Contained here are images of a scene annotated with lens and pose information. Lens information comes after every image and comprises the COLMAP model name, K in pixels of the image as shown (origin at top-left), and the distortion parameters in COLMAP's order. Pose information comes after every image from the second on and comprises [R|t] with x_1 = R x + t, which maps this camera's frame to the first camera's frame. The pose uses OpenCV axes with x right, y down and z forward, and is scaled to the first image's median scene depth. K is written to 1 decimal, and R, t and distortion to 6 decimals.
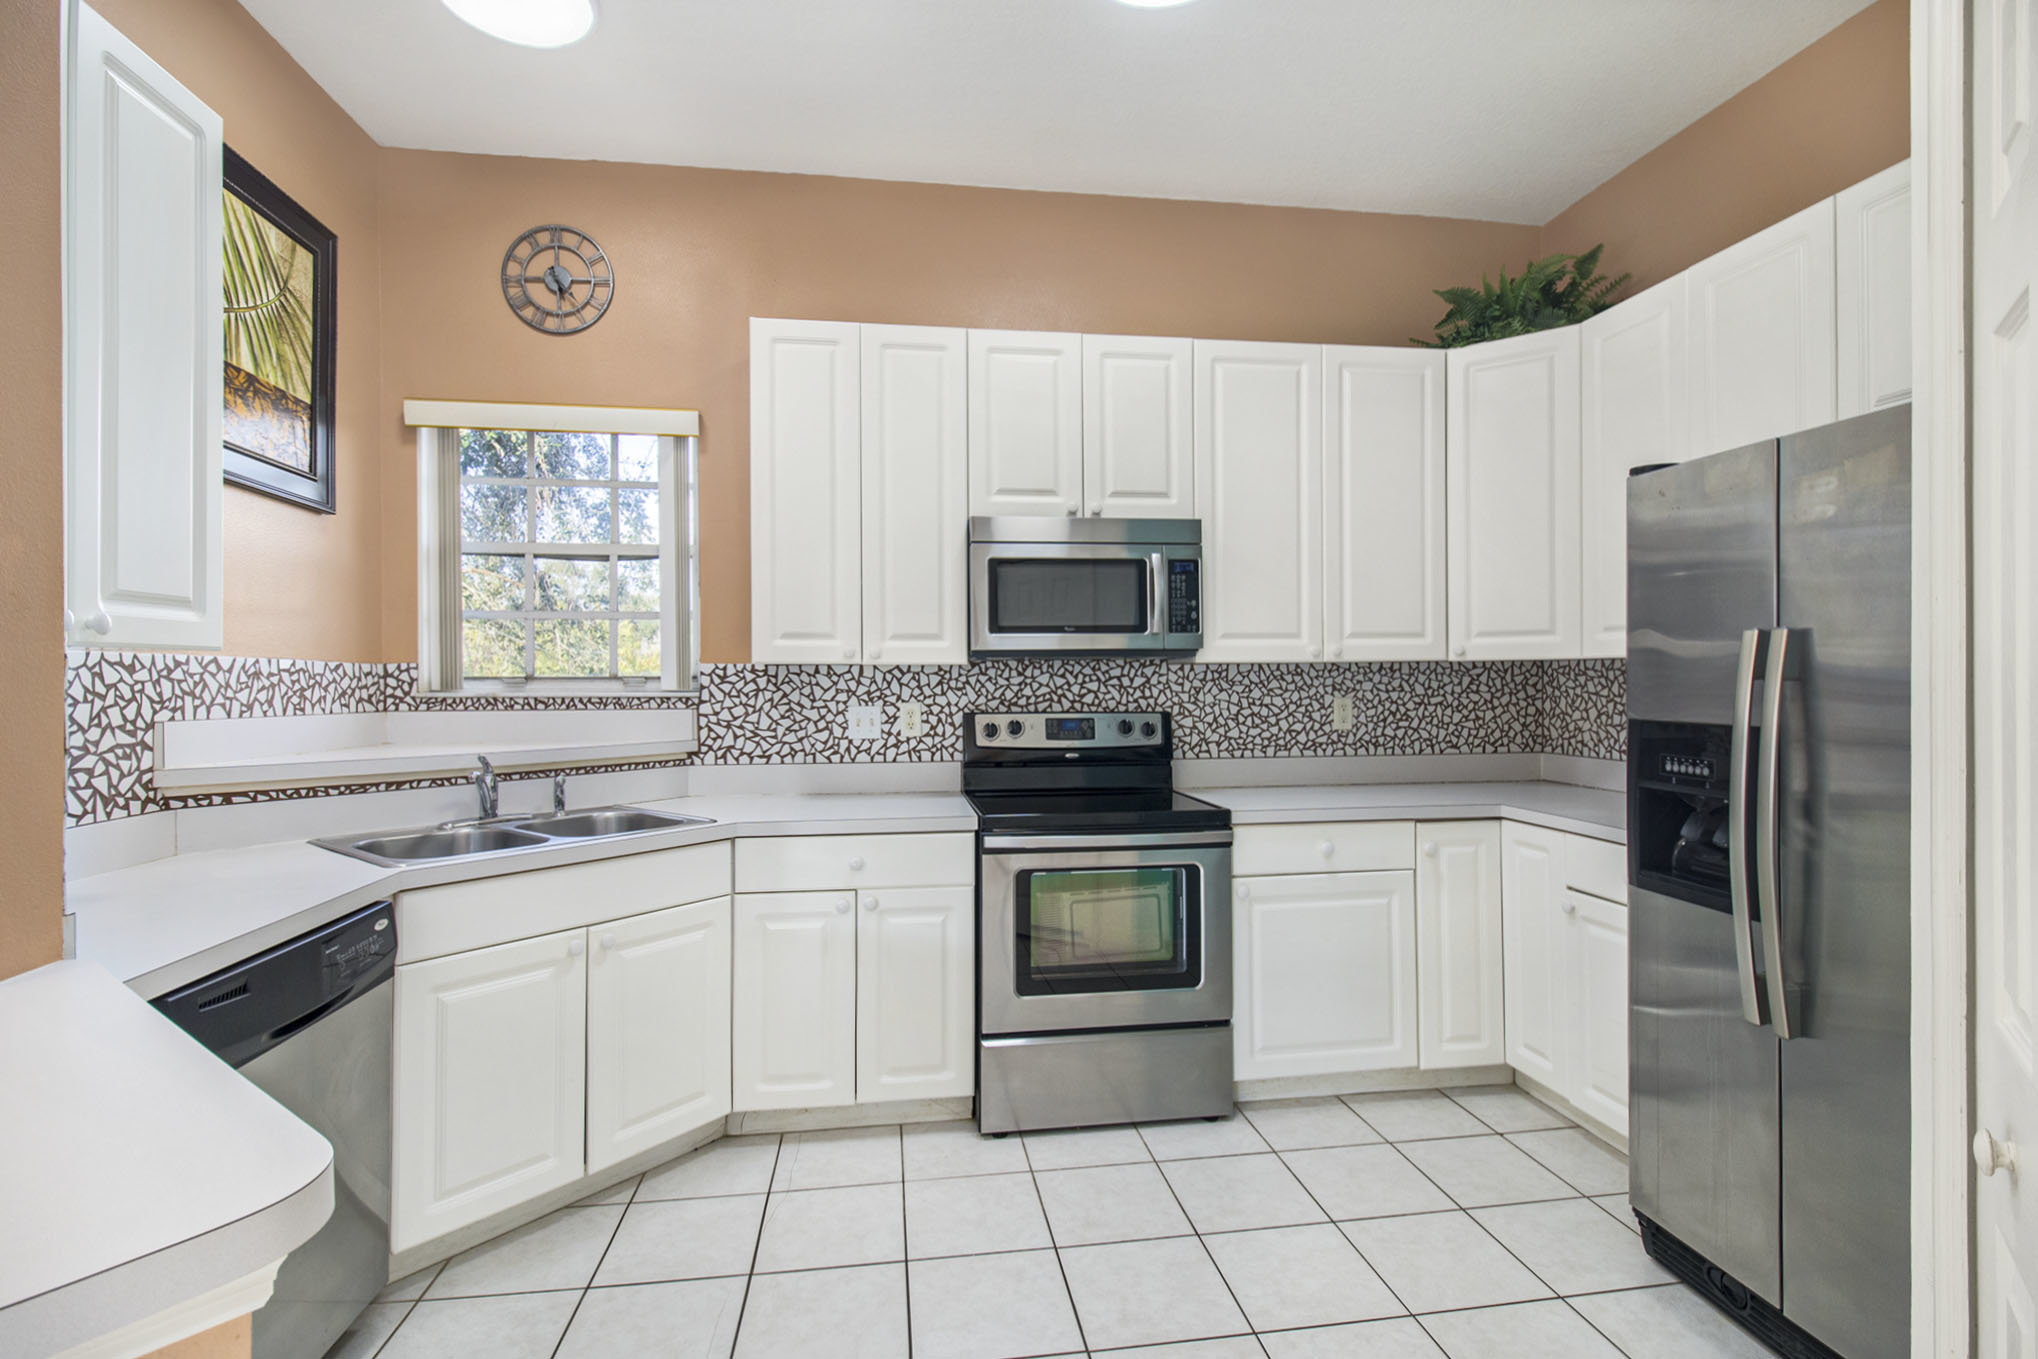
lens RADIAL K [[943.2, 0, 1015.9], [0, 943.2, 660.4], [0, 0, 1]] dist [0.004610, -0.014855]
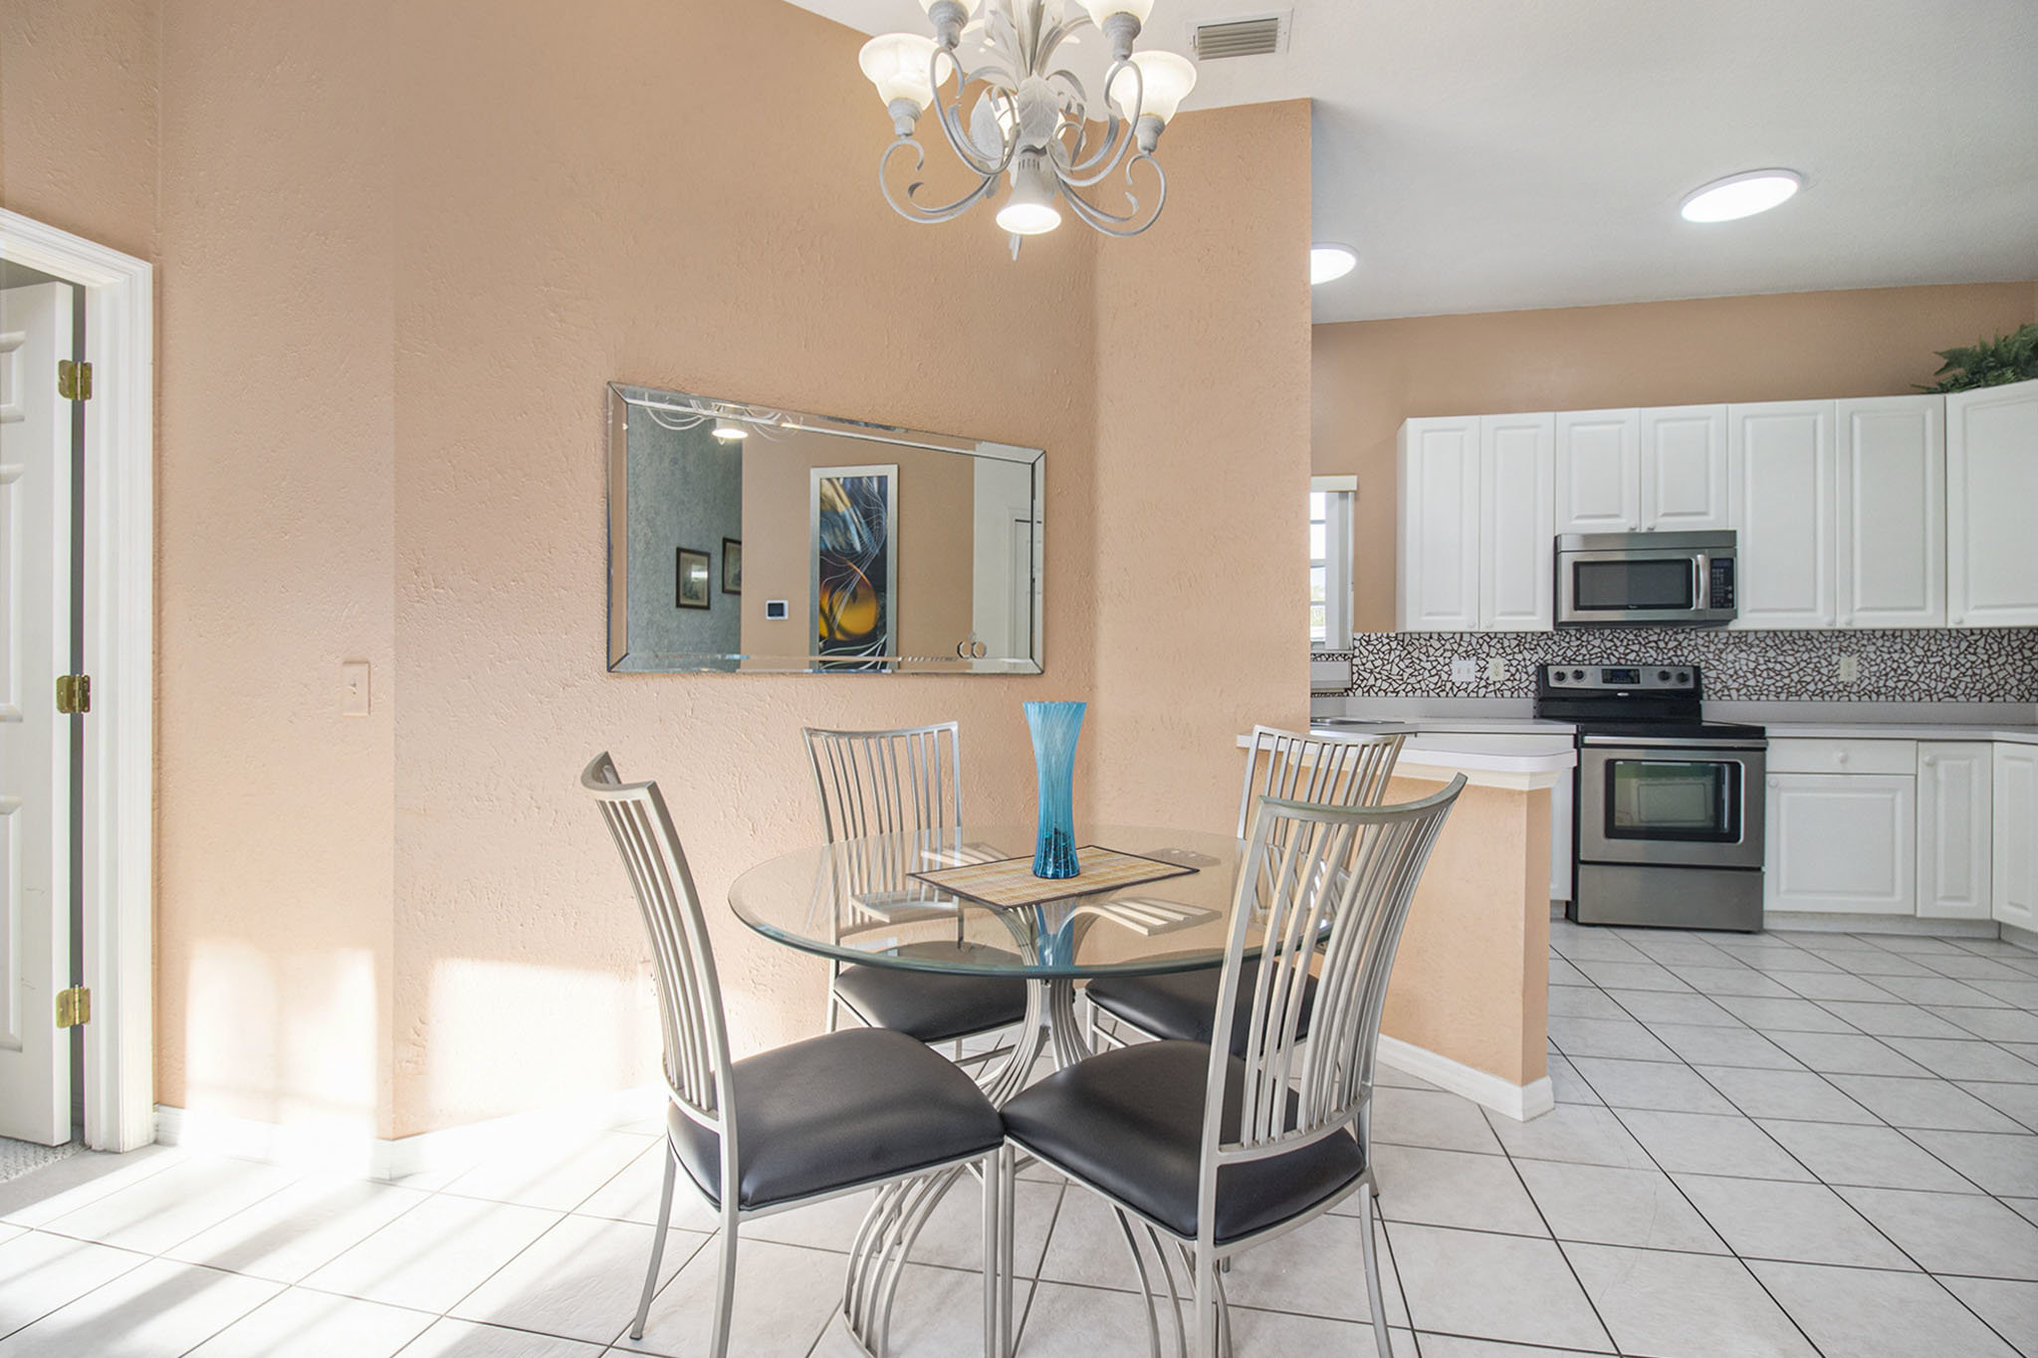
lens RADIAL K [[943.2, 0, 1015.9], [0, 943.2, 659.9], [0, 0, 1]] dist [0.004610, -0.014855]
pose [[0.937852, 0.004222, -0.347009, -0.309511], [-0.000820, 0.999950, 0.009951, 0.033321], [0.347033, -0.009048, 0.937809, -0.676769]]
